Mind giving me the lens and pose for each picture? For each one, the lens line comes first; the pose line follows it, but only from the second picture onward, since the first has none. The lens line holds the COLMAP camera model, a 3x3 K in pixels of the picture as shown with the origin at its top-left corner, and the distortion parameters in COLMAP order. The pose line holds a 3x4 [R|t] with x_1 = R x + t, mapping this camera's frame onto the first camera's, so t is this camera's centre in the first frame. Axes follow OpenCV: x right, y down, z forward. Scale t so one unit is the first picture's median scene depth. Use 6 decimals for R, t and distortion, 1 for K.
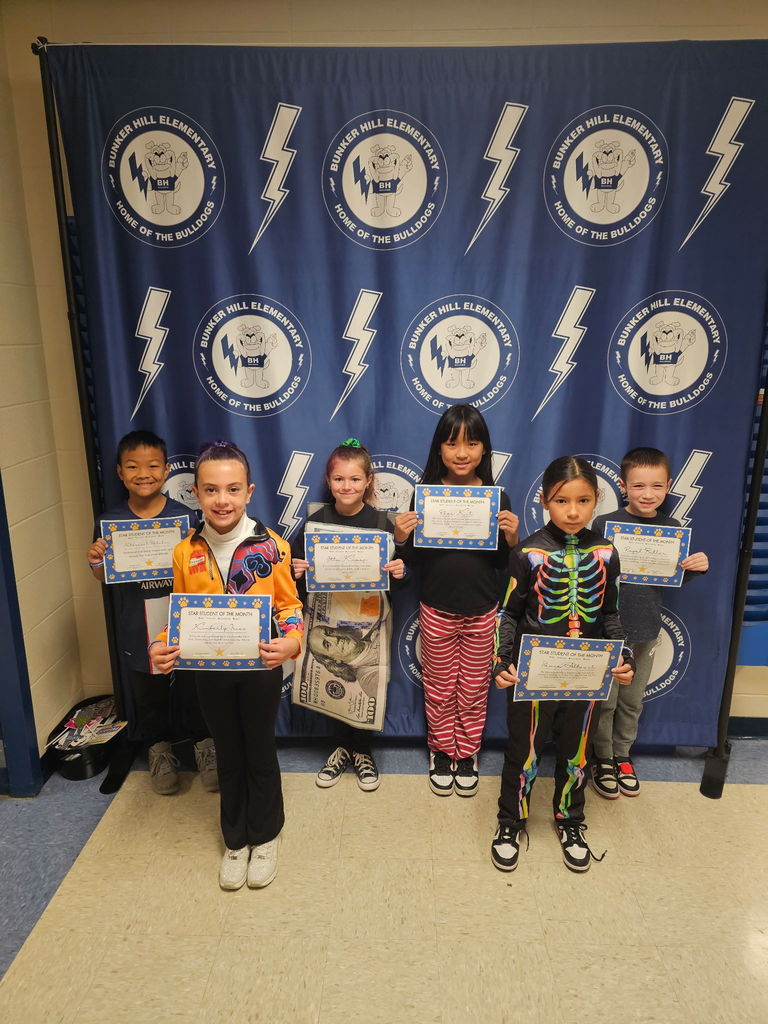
lens RADIAL K [[726.9, 0, 389.4], [0, 726.9, 506.9], [0, 0, 1]] dist [0.043492, -0.045055]
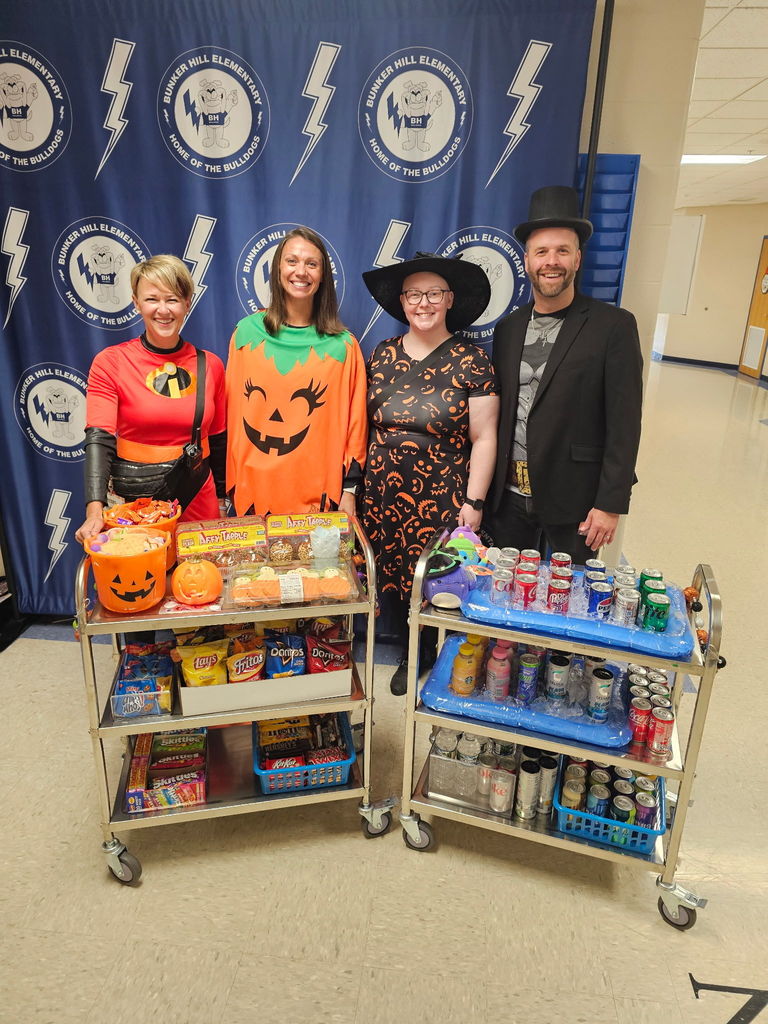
lens RADIAL K [[726.9, 0, 389.4], [0, 726.9, 506.9], [0, 0, 1]] dist [0.043492, -0.045055]
pose [[0.996876, 0.053641, -0.057977, 0.350871], [-0.048609, 0.995197, 0.084973, 0.032905], [0.062256, -0.081889, 0.994695, -0.121920]]
